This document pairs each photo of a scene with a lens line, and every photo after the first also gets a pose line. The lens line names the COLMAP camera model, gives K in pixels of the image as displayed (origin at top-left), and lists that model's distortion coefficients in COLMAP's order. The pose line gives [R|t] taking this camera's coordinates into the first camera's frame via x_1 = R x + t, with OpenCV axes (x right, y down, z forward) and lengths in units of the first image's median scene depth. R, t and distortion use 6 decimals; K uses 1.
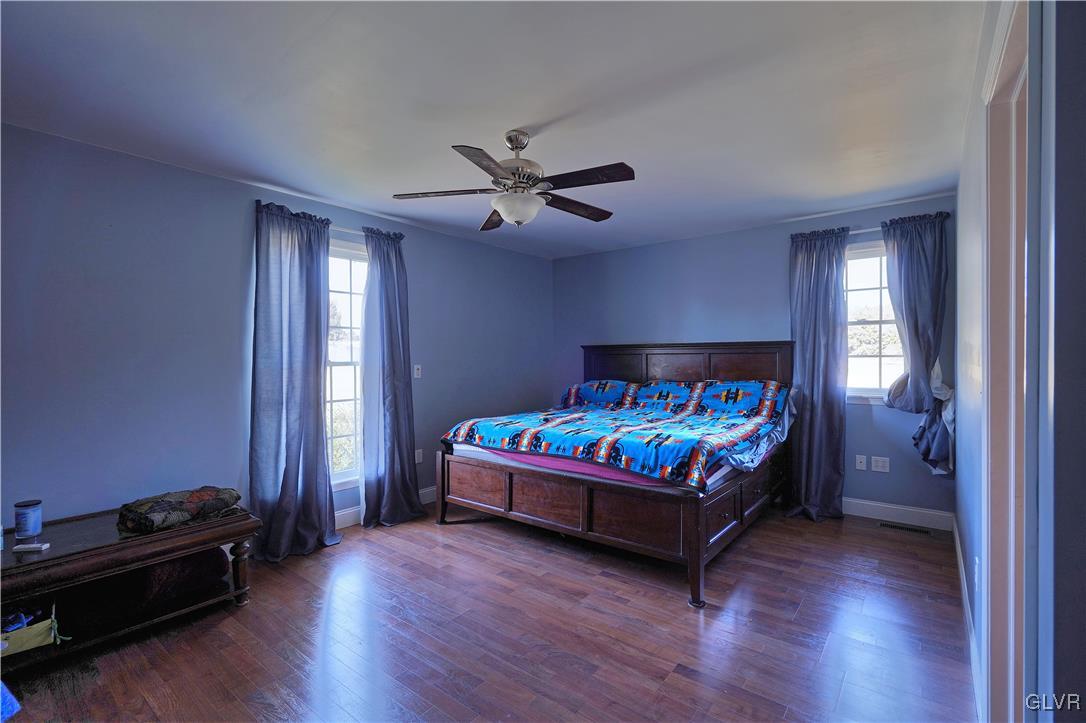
lens RADIAL K [[493.8, 0, 541.1], [0, 493.8, 362.0], [0, 0, 1]] dist [0.001085, 0.001205]
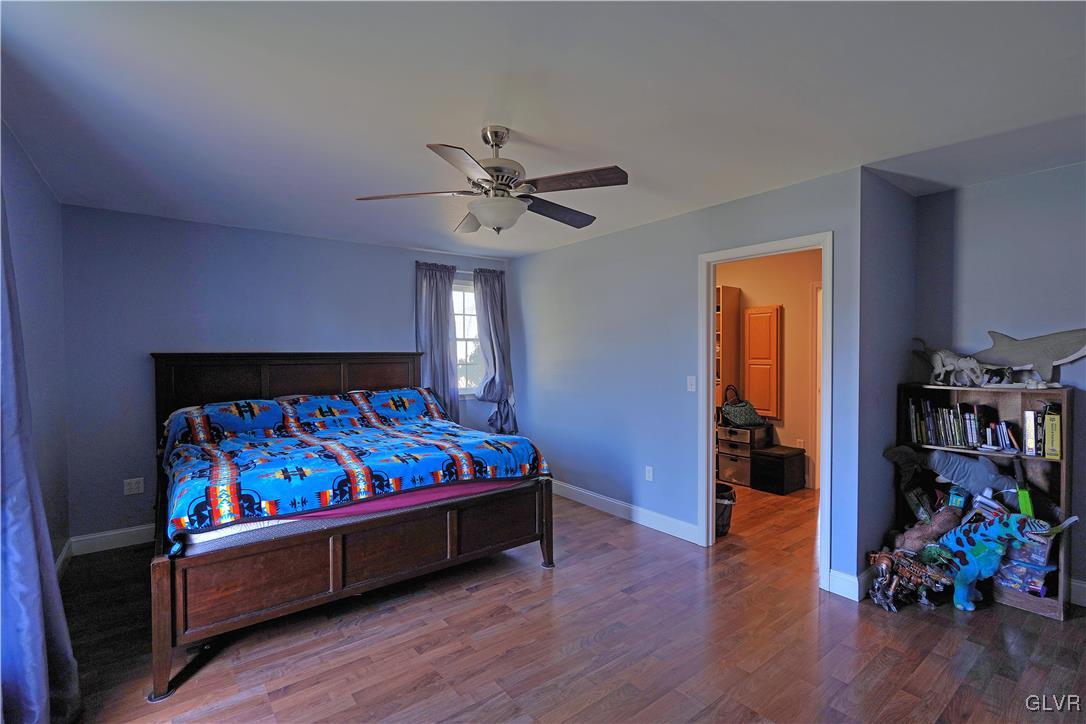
lens RADIAL K [[493.8, 0, 541.1], [0, 493.8, 362.5], [0, 0, 1]] dist [0.001085, 0.001205]
pose [[0.242678, -0.013338, 0.970015, -0.728995], [0.010842, 0.999880, 0.011036, -0.036710], [-0.970046, 0.007839, 0.242794, 0.563900]]
